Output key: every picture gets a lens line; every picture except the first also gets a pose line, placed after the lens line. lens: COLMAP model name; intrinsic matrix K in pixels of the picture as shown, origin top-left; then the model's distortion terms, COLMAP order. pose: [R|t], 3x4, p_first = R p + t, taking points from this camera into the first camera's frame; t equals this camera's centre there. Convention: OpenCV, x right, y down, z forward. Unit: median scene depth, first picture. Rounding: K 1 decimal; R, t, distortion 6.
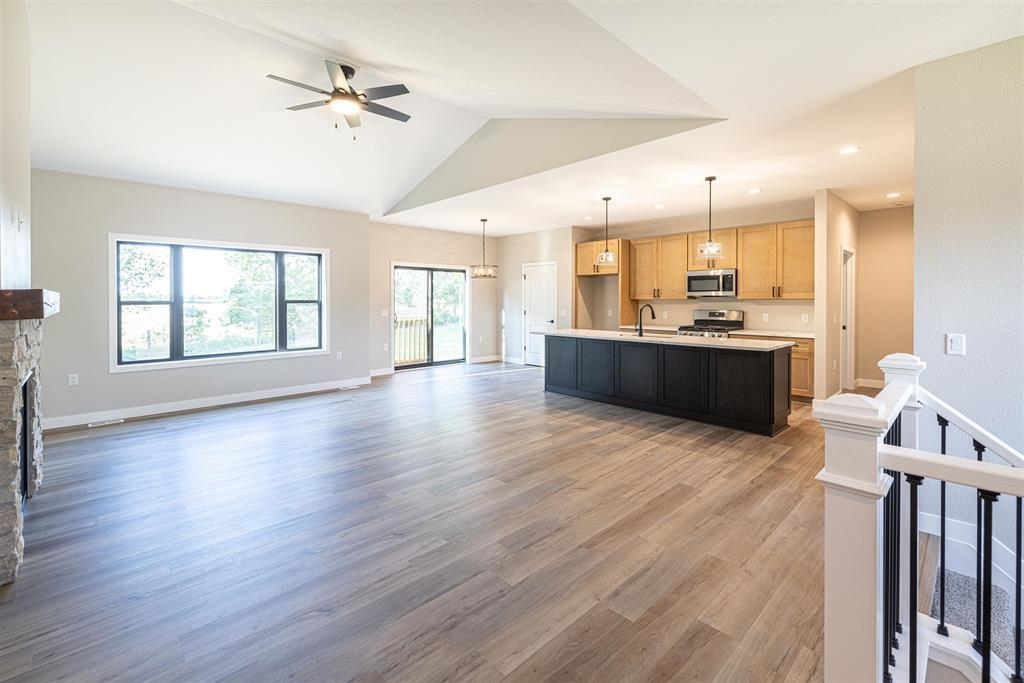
lens RADIAL K [[438.8, 0, 506.6], [0, 438.8, 303.1], [0, 0, 1]] dist [-0.000313, -0.000047]
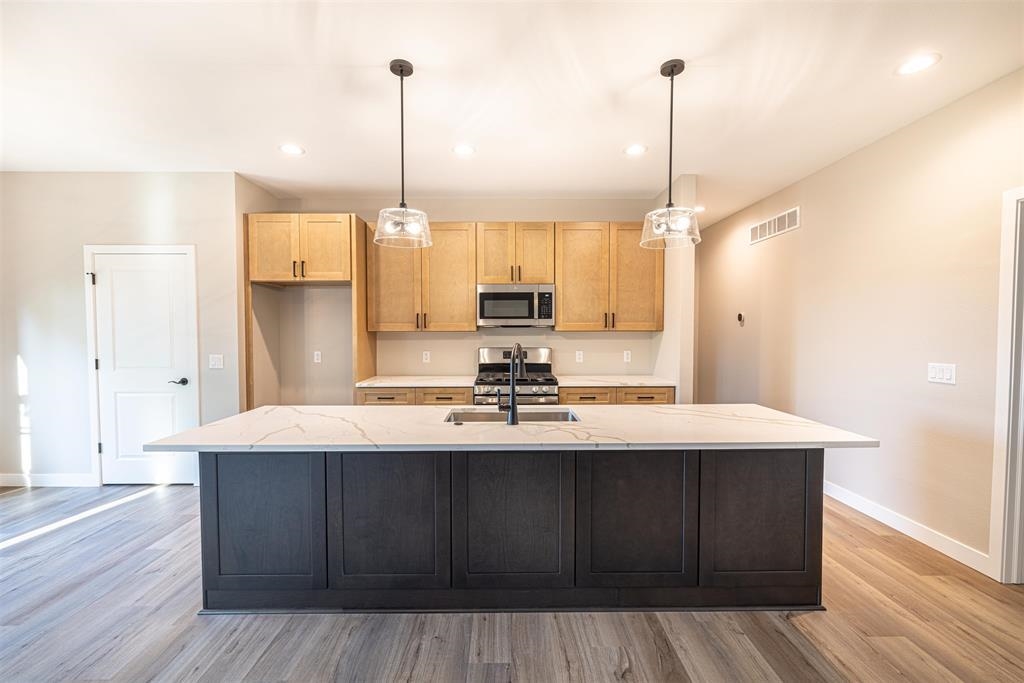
lens RADIAL K [[414.3, 0, 508.0], [0, 414.3, 340.2], [0, 0, 1]] dist [-0.008949, -0.000453]
pose [[0.668138, -0.023013, 0.743681, 0.017033], [0.006356, 0.999662, 0.025224, -0.010013], [-0.744010, -0.012127, 0.668058, 0.571892]]
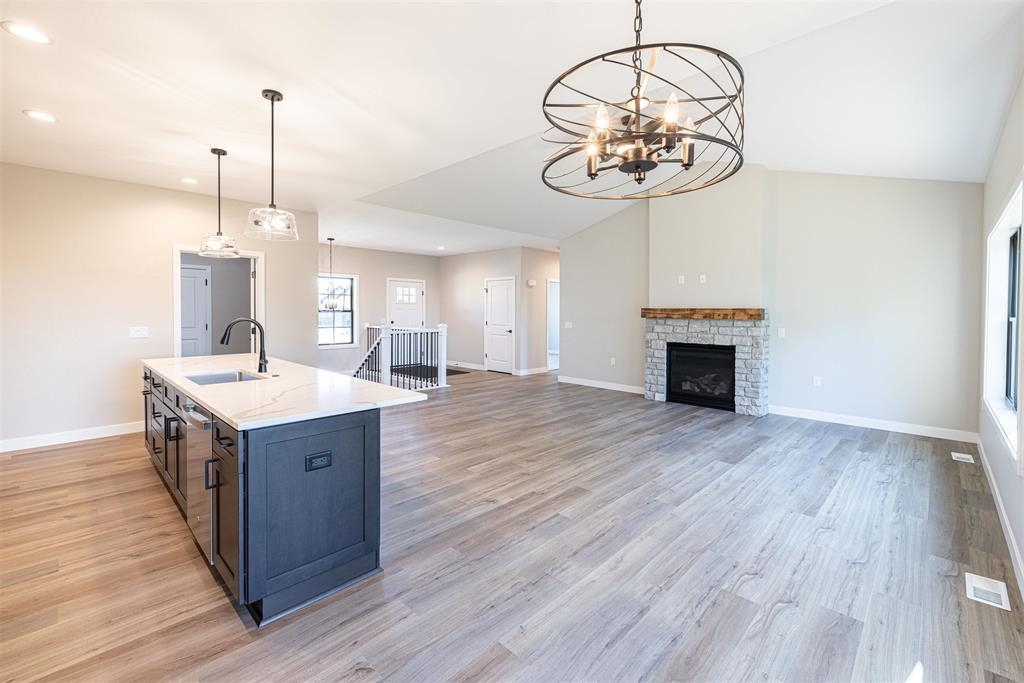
lens RADIAL K [[438.8, 0, 512.7], [0, 438.8, 317.6], [0, 0, 1]] dist [-0.000313, -0.000047]
pose [[-0.998995, -0.005168, -0.044522, 0.000314], [-0.006278, 0.999672, 0.024833, -0.011061], [0.044379, 0.025087, -0.998700, 1.228331]]
